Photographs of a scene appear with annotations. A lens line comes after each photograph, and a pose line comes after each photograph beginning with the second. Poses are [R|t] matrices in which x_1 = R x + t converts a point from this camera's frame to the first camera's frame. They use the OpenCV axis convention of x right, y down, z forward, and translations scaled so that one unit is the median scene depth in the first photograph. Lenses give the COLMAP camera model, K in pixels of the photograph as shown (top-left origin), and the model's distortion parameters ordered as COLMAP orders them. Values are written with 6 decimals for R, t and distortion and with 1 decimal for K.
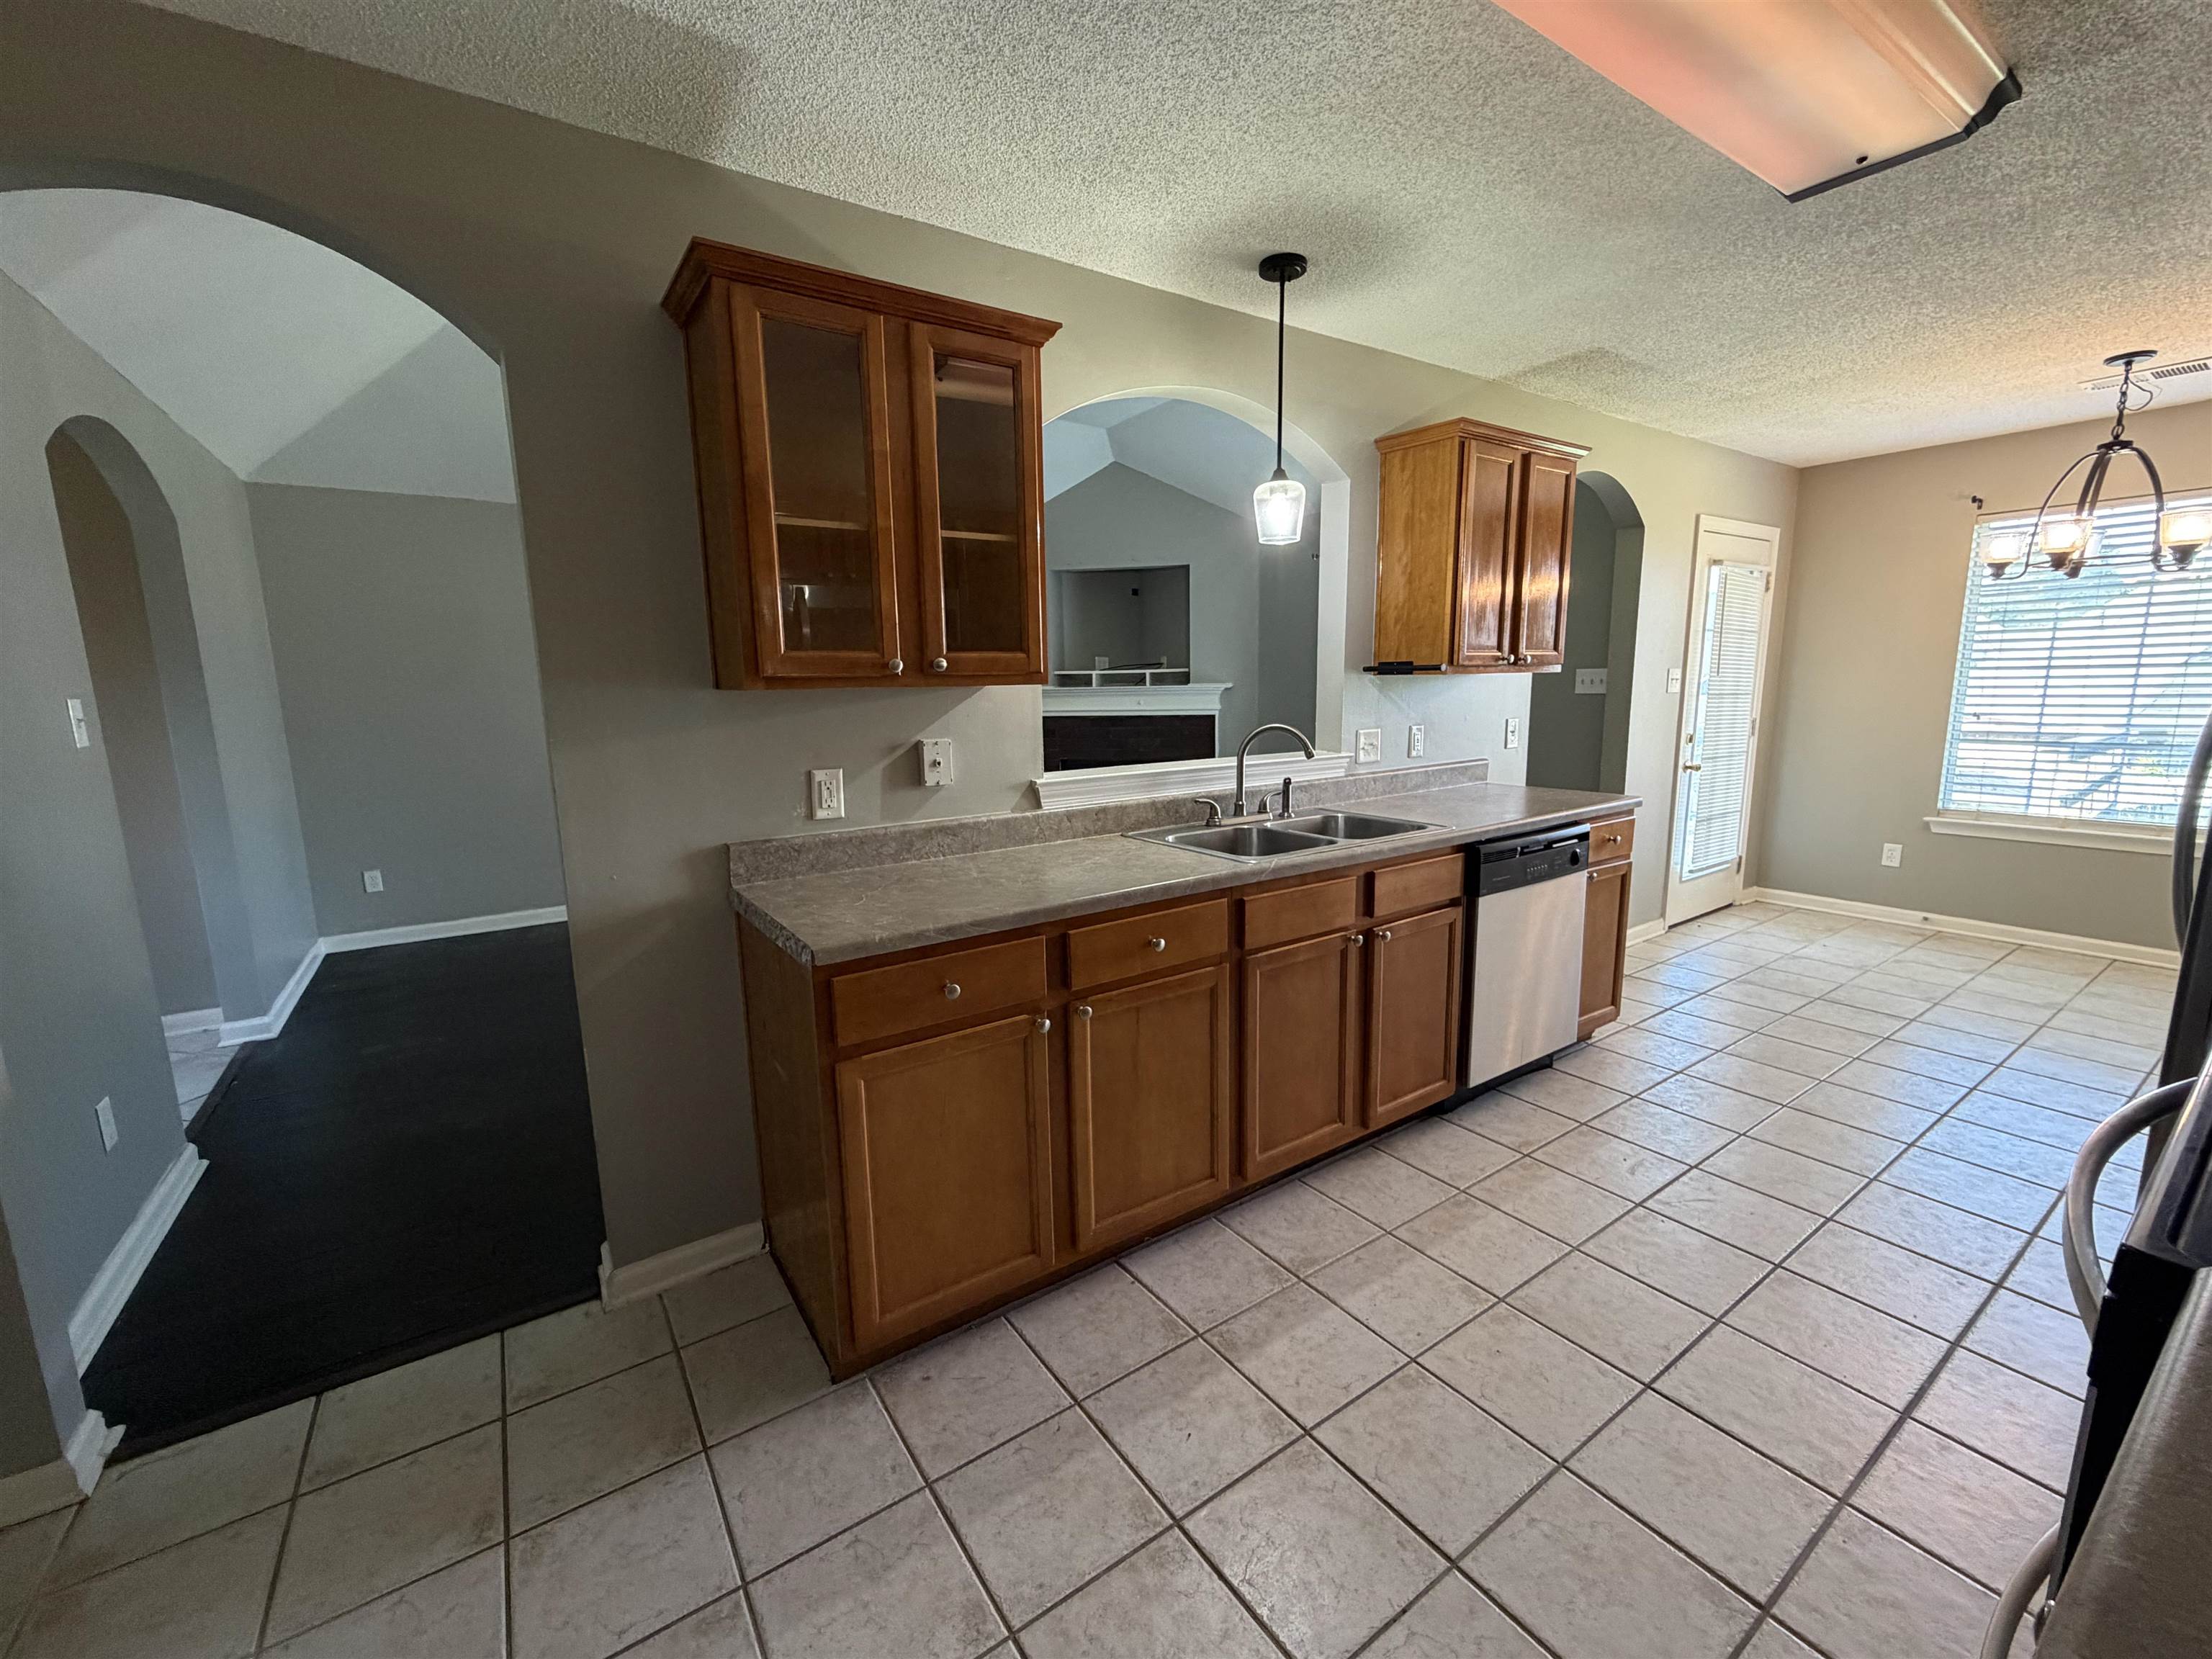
lens RADIAL K [[889.7, 0, 1110.5], [0, 889.7, 829.5], [0, 0, 1]] dist [-0.000204, 0.000253]
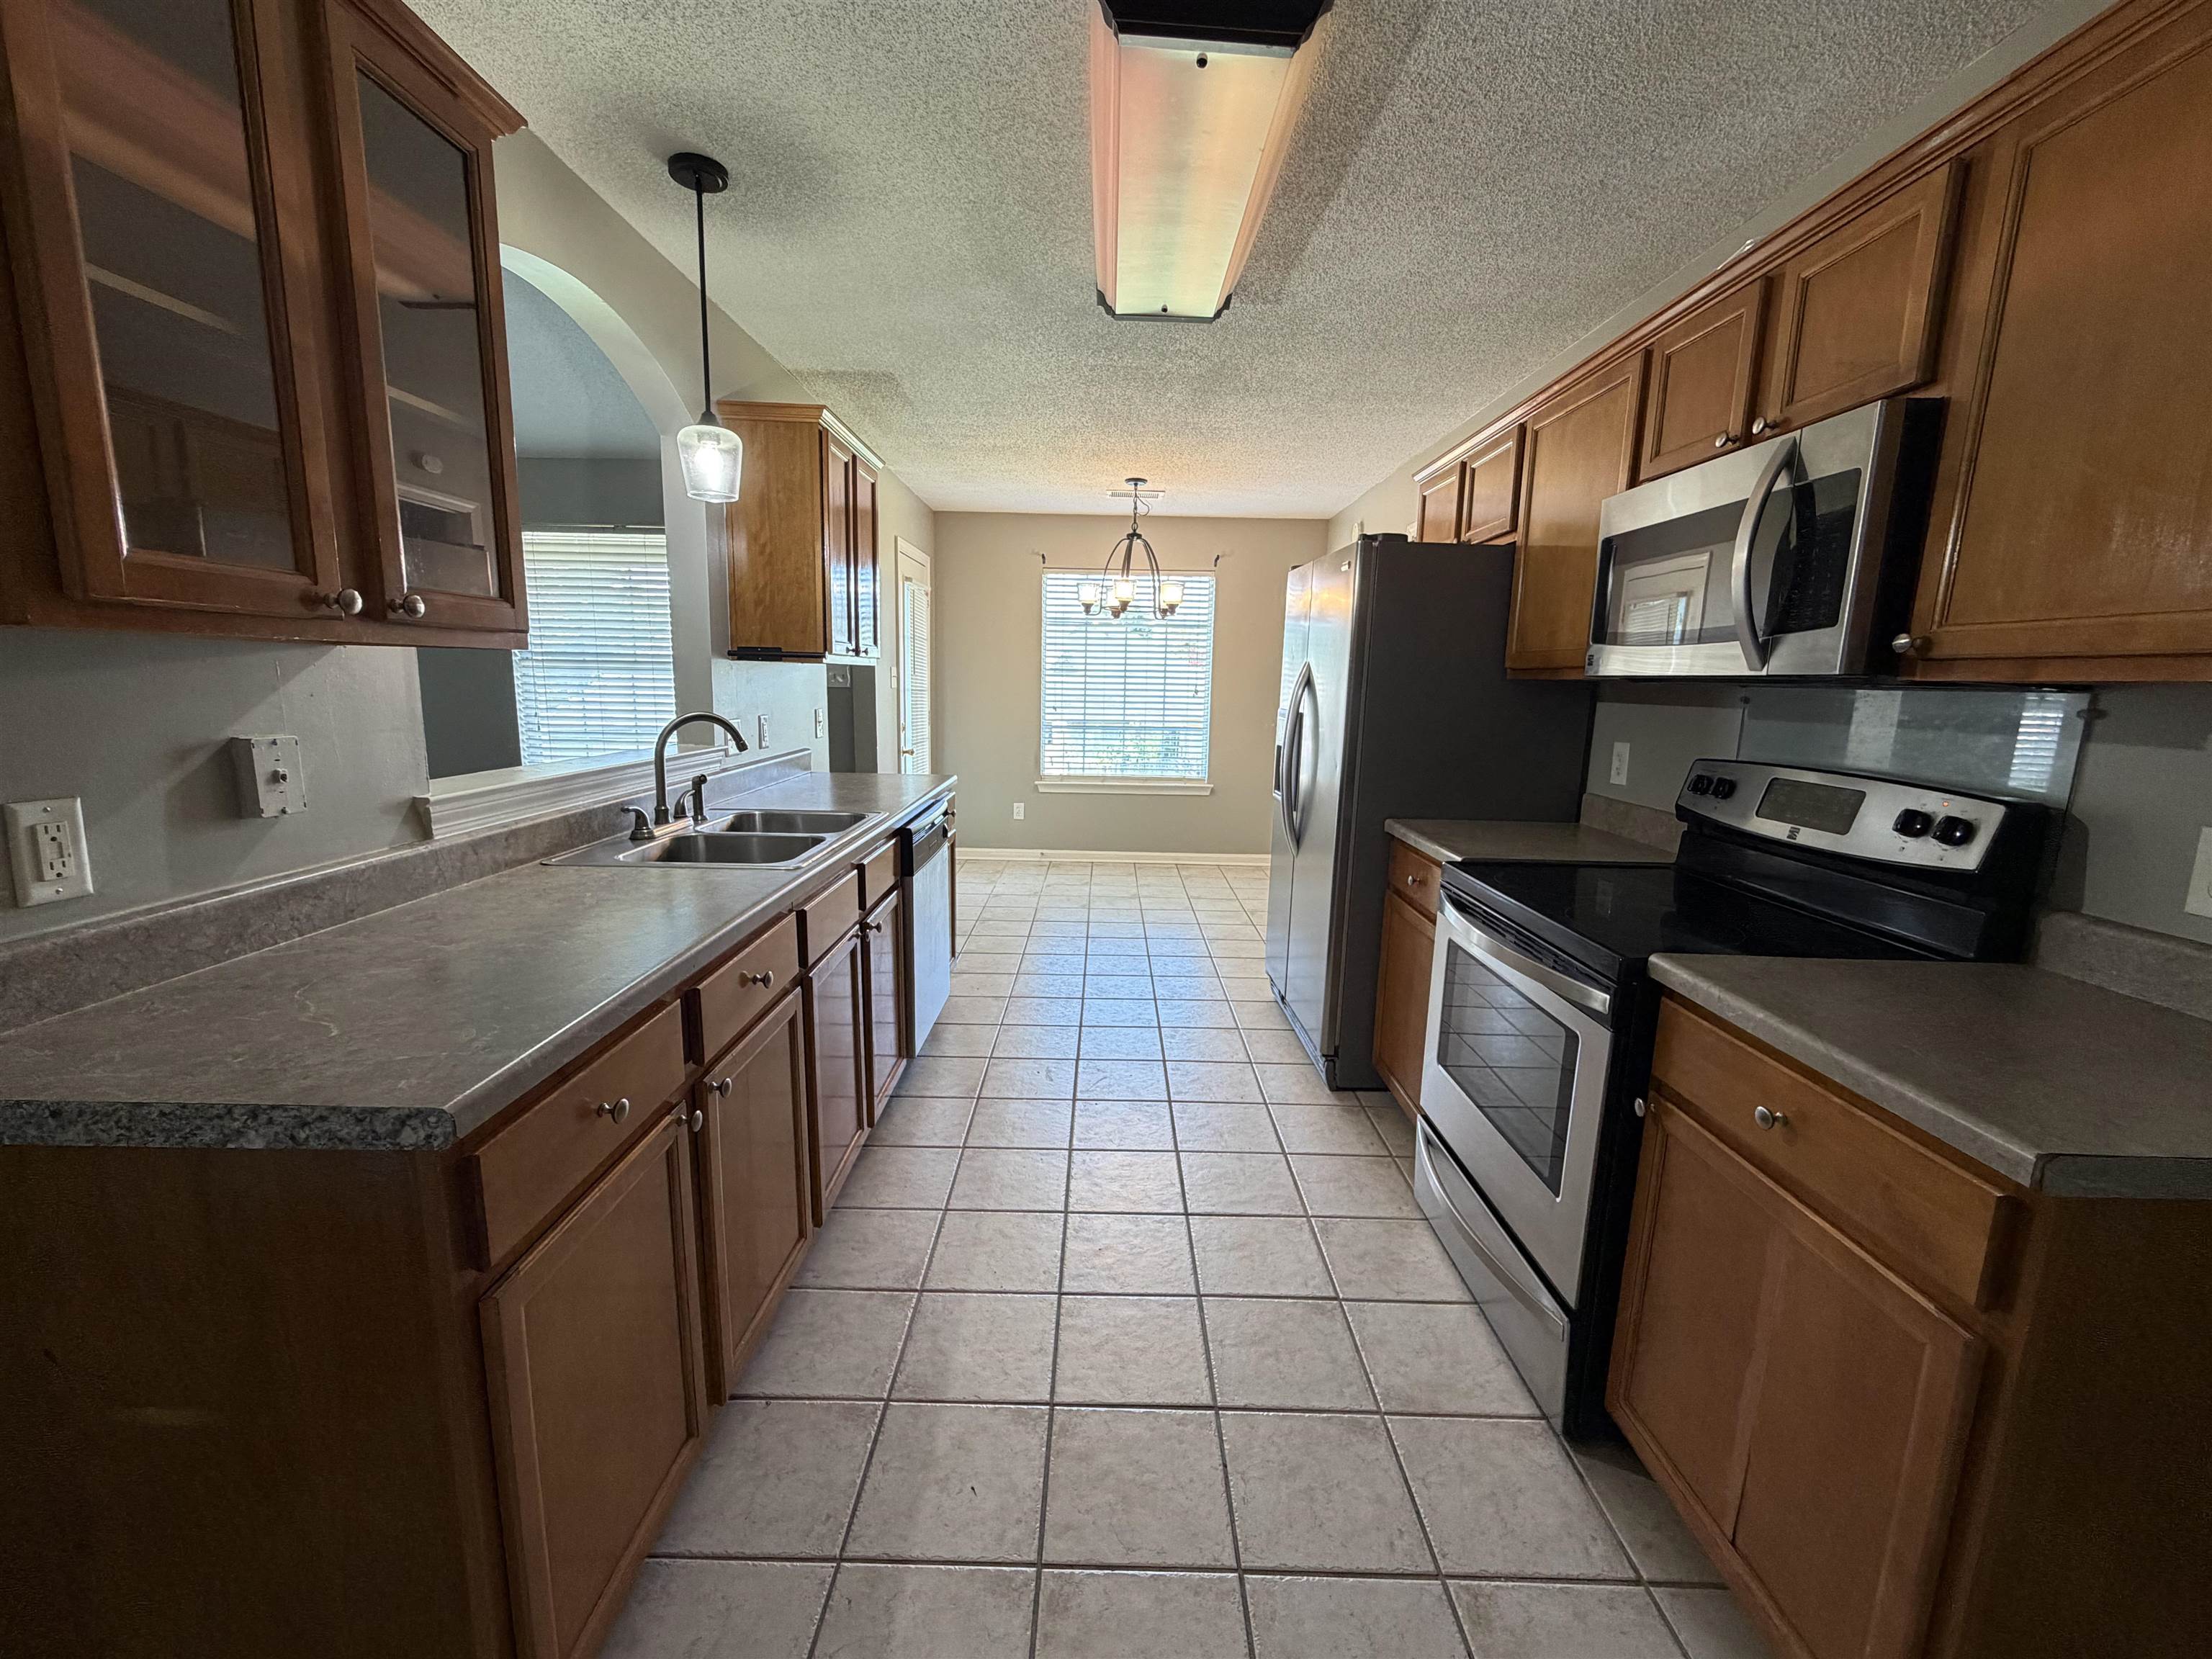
lens RADIAL K [[889.7, 0, 1104.7], [0, 889.7, 830.1], [0, 0, 1]] dist [-0.000204, 0.000253]
pose [[0.577424, -0.107646, 0.809317, -0.336151], [0.104141, 0.992884, 0.057760, -0.017164], [-0.809775, 0.050931, 0.584525, 0.220653]]
